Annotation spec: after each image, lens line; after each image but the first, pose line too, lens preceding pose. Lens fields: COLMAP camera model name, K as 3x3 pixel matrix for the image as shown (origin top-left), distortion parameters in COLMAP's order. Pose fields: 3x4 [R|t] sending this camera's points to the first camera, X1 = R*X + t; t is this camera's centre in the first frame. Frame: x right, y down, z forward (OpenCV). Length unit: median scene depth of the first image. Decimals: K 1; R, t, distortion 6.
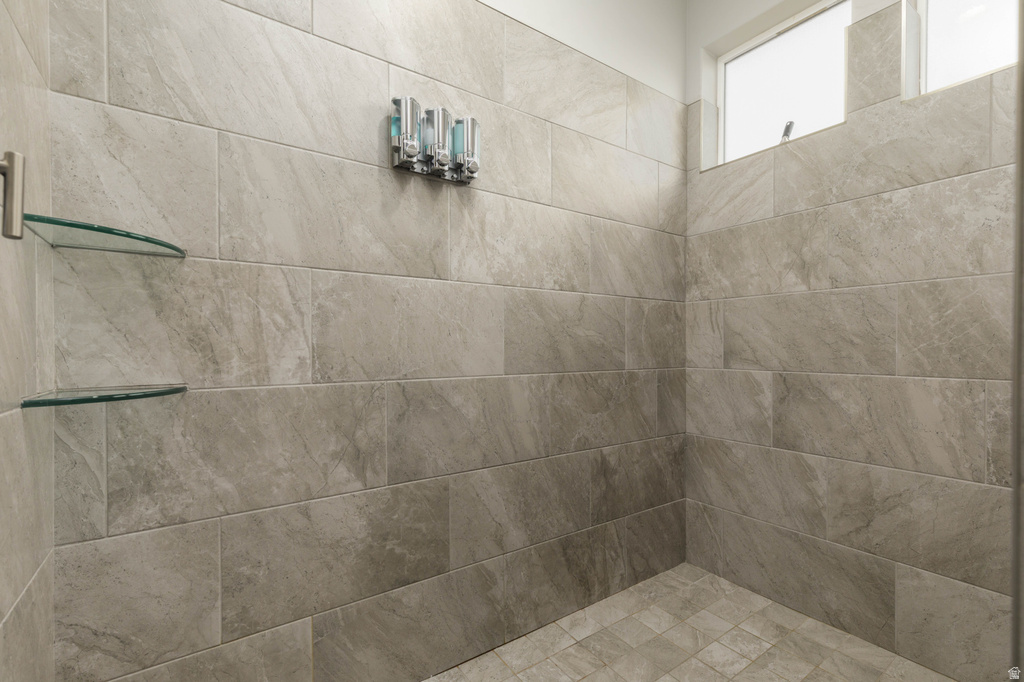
lens RADIAL K [[454.3, 0, 513.3], [0, 454.3, 343.5], [0, 0, 1]] dist [0.012514, -0.002736]
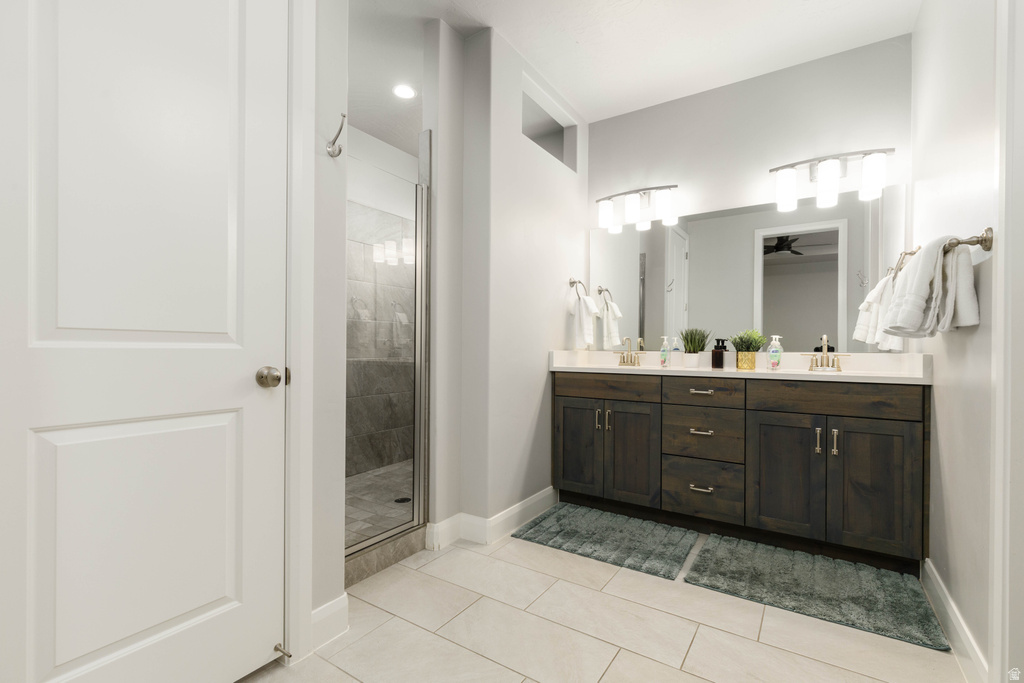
lens RADIAL K [[454.3, 0, 512.9], [0, 454.3, 345.8], [0, 0, 1]] dist [0.012514, -0.002736]
pose [[0.928390, 0.001822, 0.371602, -0.059151], [-0.001570, 0.999998, -0.000981, 0.007897], [-0.371603, 0.000328, 0.928392, -1.212708]]
